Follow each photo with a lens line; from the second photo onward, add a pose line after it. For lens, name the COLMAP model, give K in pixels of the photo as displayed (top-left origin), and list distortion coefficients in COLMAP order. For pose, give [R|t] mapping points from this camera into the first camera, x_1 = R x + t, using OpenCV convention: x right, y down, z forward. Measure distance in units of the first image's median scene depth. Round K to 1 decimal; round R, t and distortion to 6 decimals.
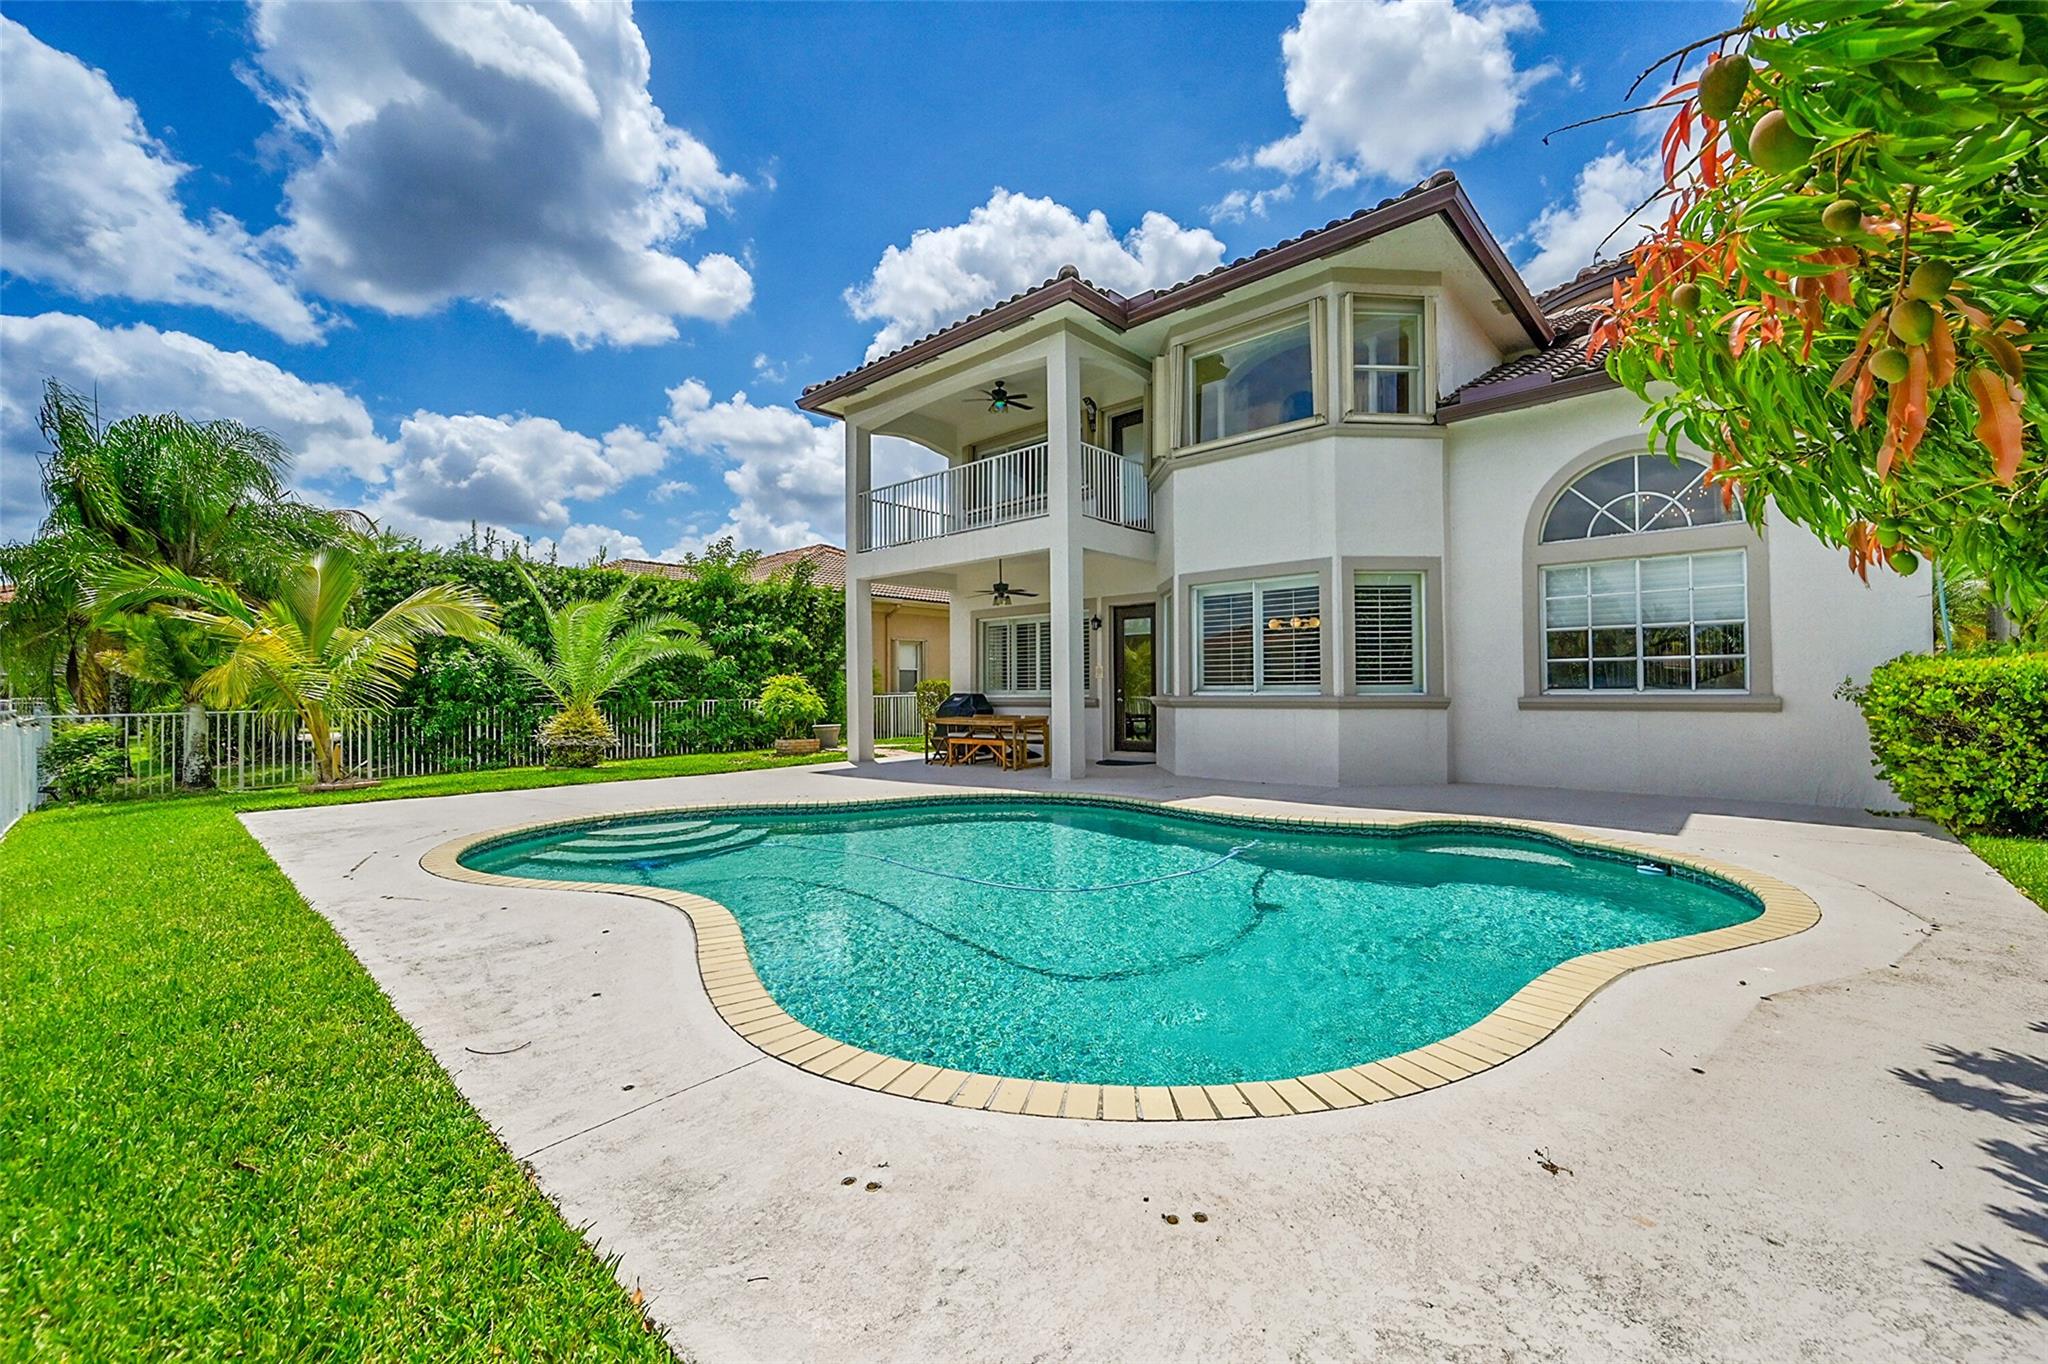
lens RADIAL K [[847.1, 0, 1018.4], [0, 847.1, 684.6], [0, 0, 1]] dist [-0.010931, 0.001502]
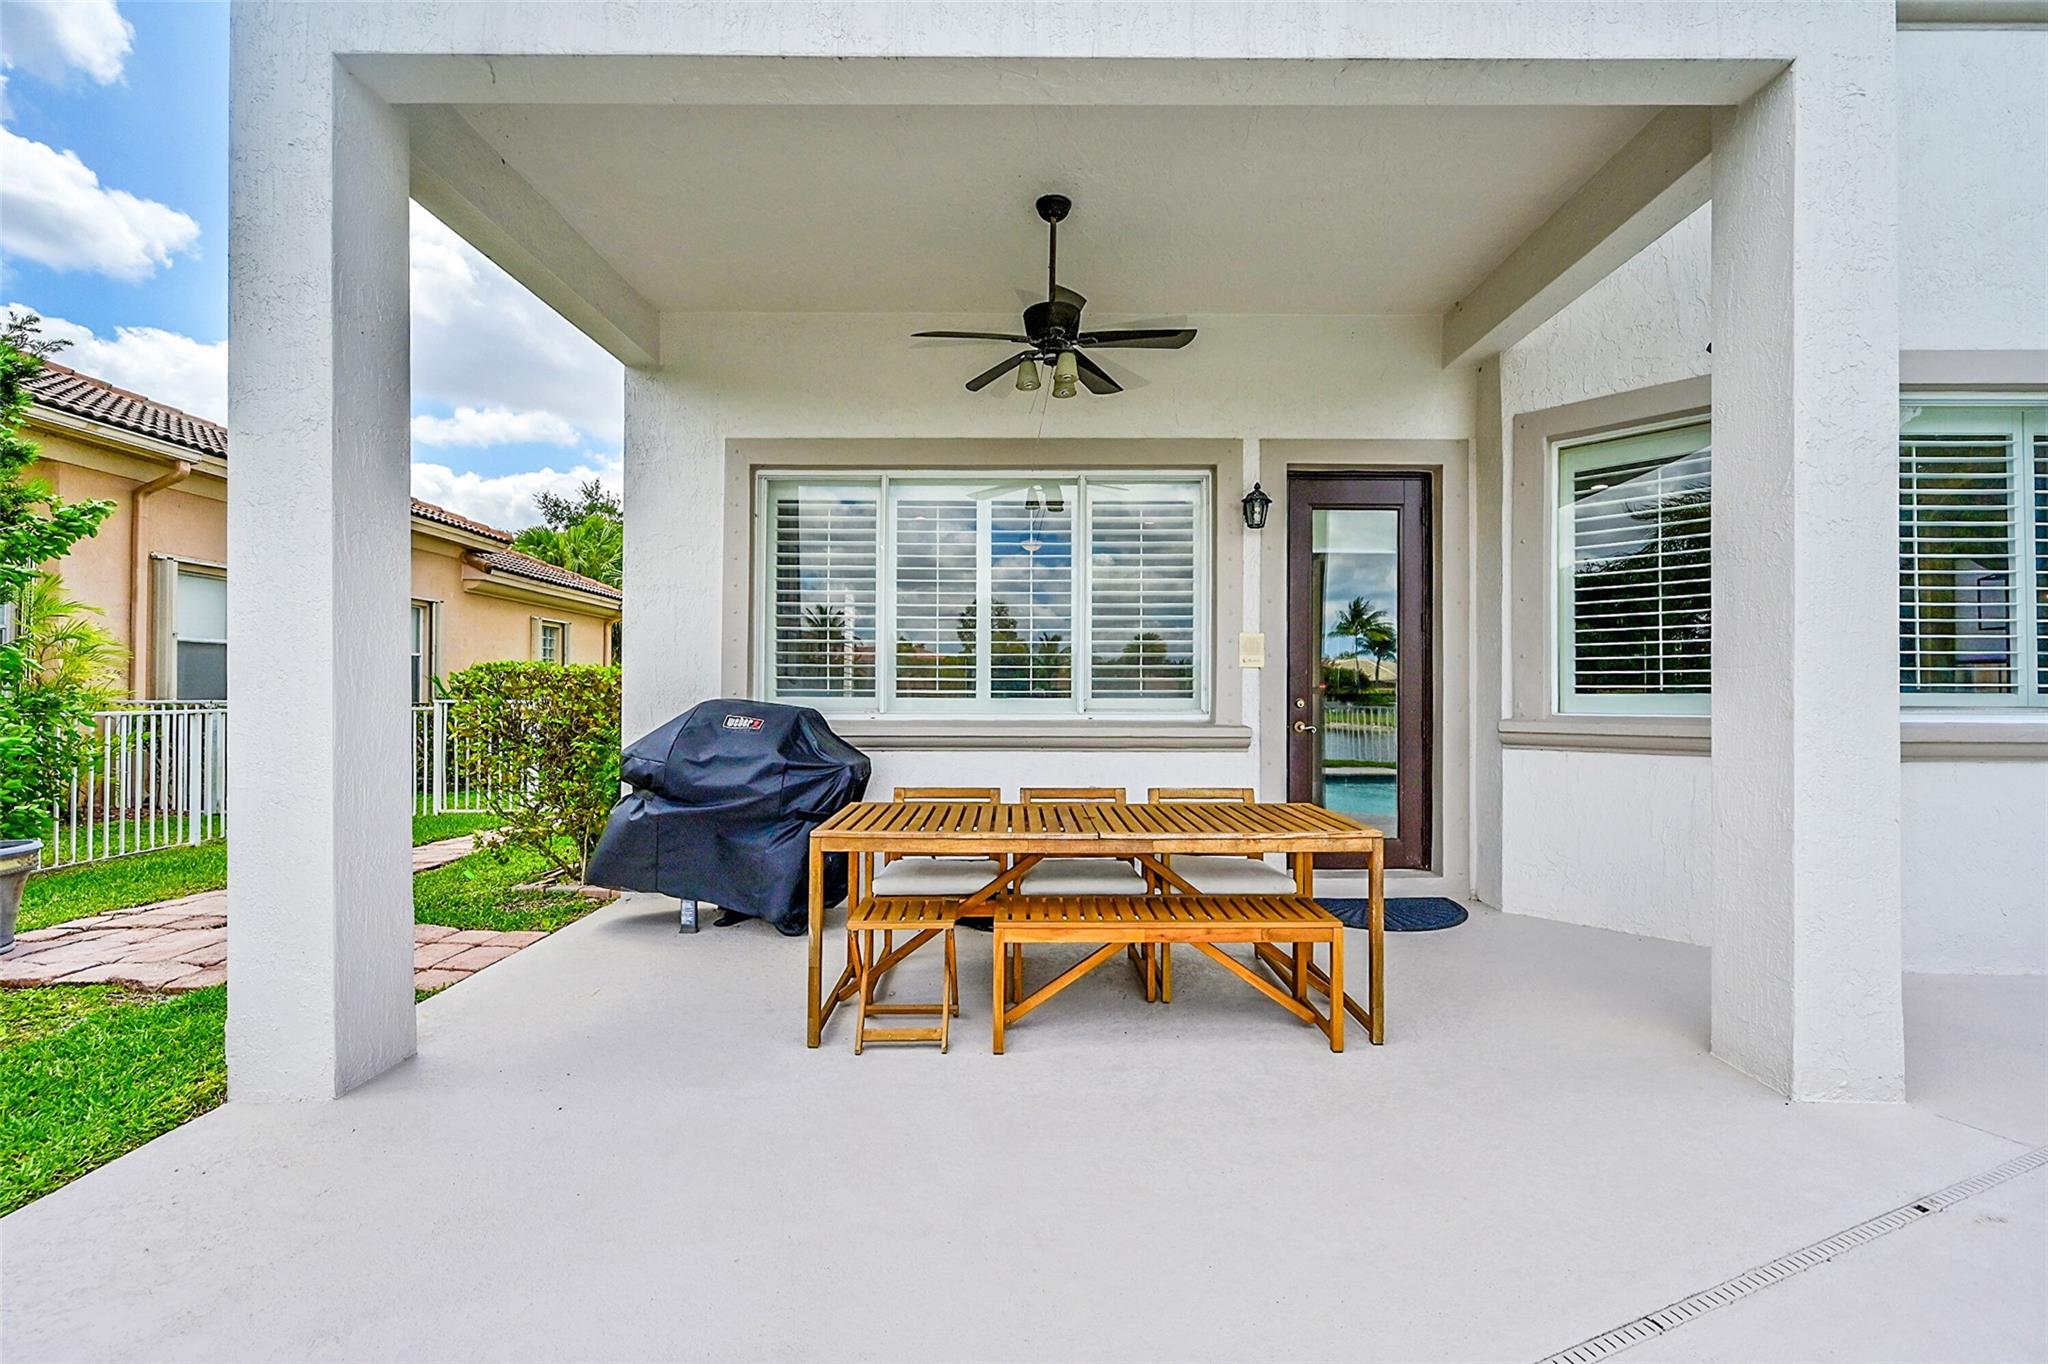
lens RADIAL K [[847.1, 0, 1009.9], [0, 847.1, 698.4], [0, 0, 1]] dist [-0.010931, 0.001502]
pose [[0.735339, 0.015276, 0.677528, -0.267501], [-0.012014, 0.999883, -0.009505, 0.010957], [-0.677593, -0.001151, 0.735436, 1.037512]]
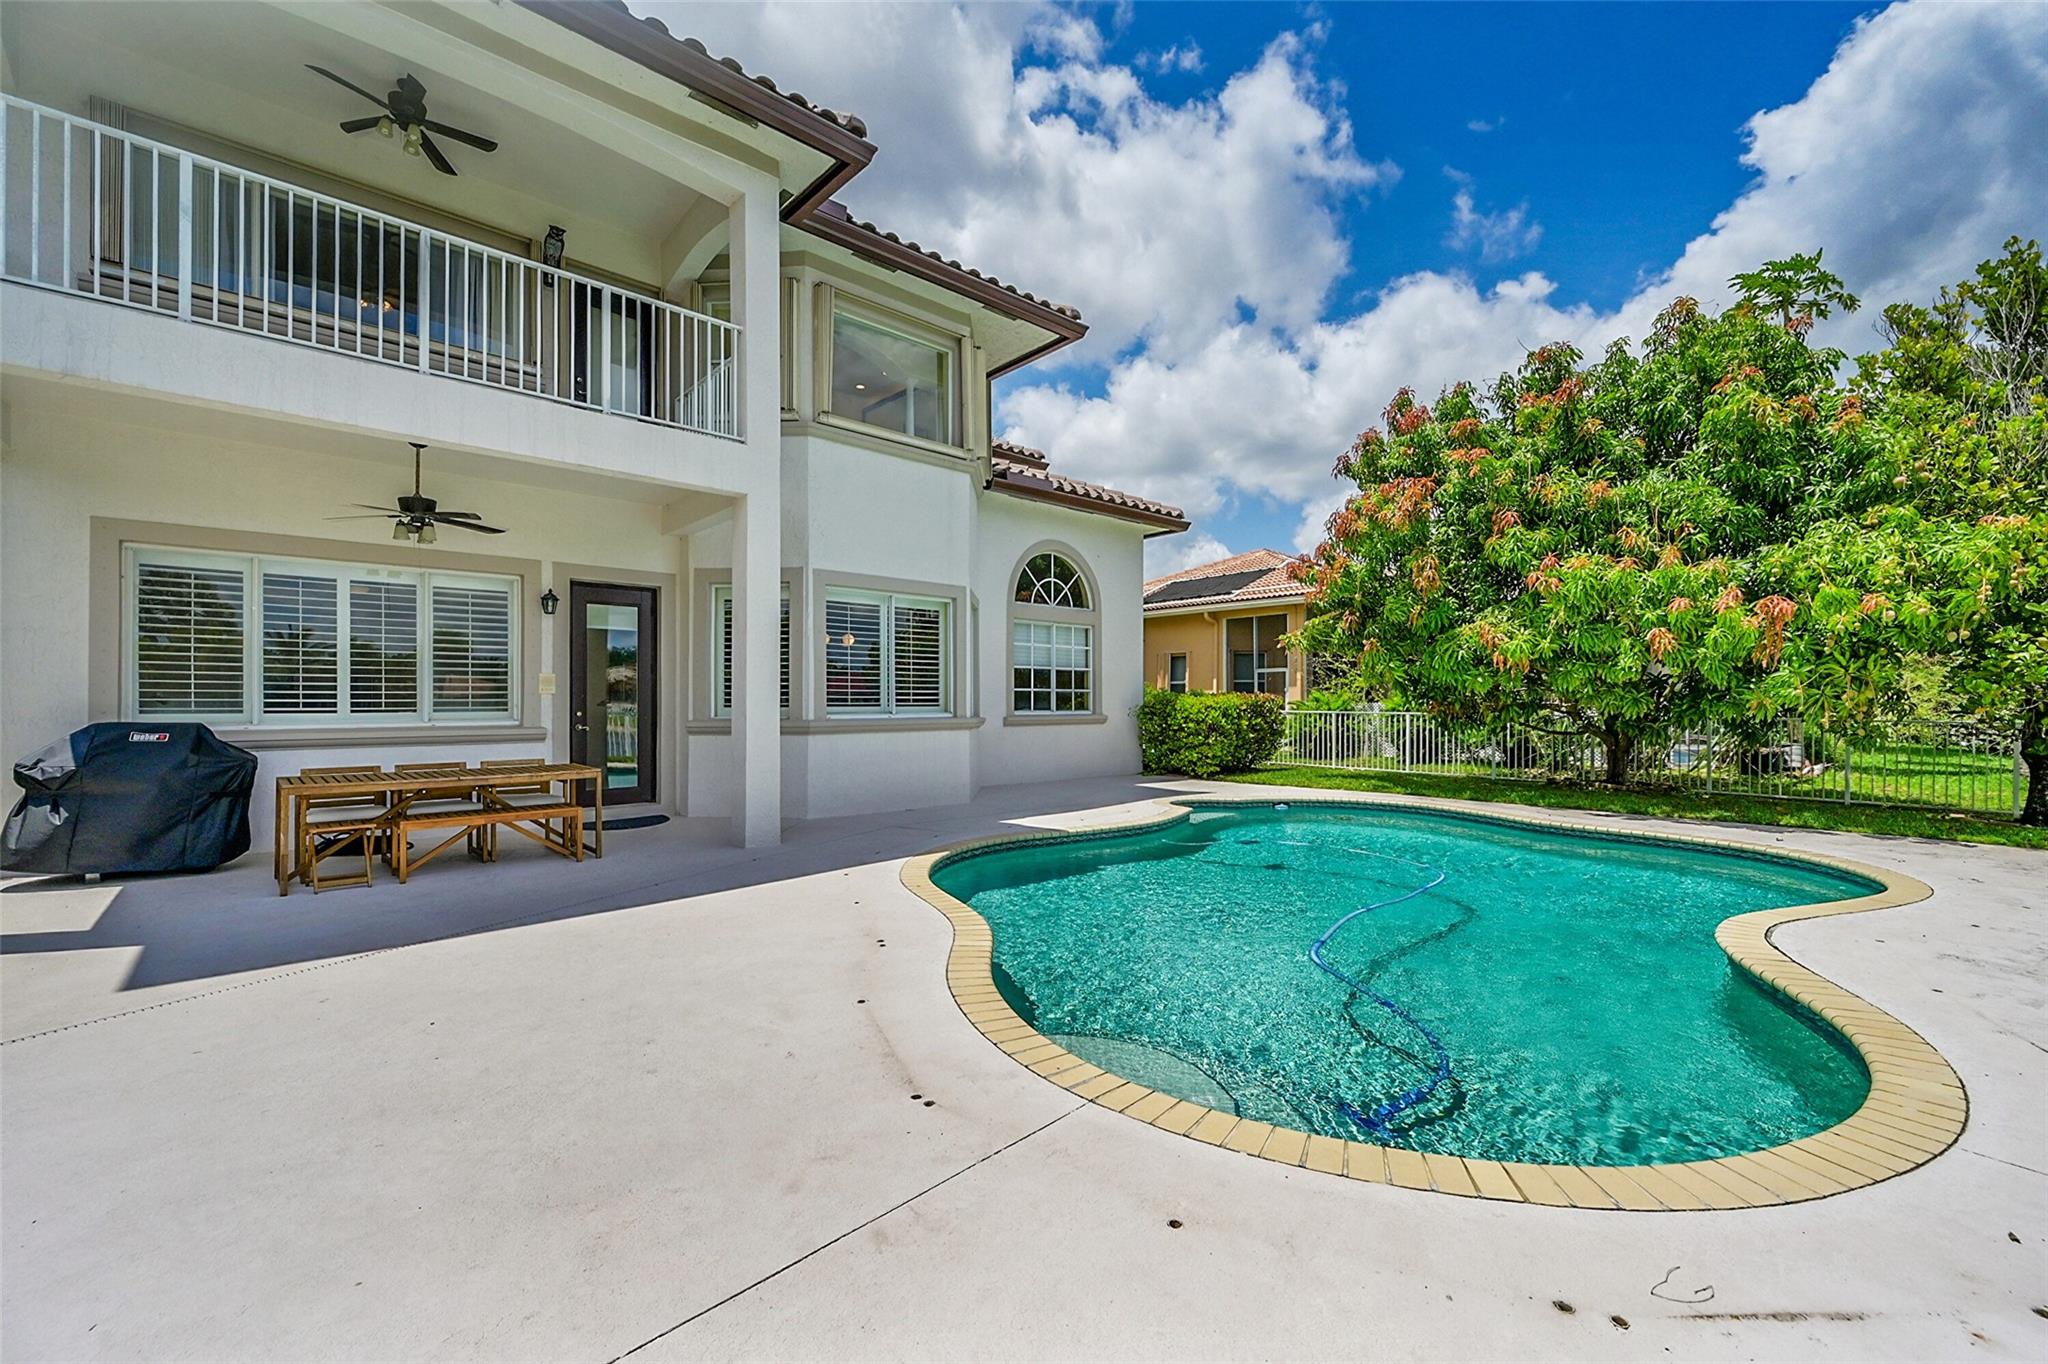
lens RADIAL K [[847.1, 0, 1065.0], [0, 847.1, 703.3], [0, 0, 1]] dist [-0.010931, 0.001502]
pose [[0.029535, 0.010480, 0.999509, -0.629677], [0.001568, 0.999943, -0.010531, 0.006859], [-0.999563, 0.001878, 0.029517, 0.782908]]
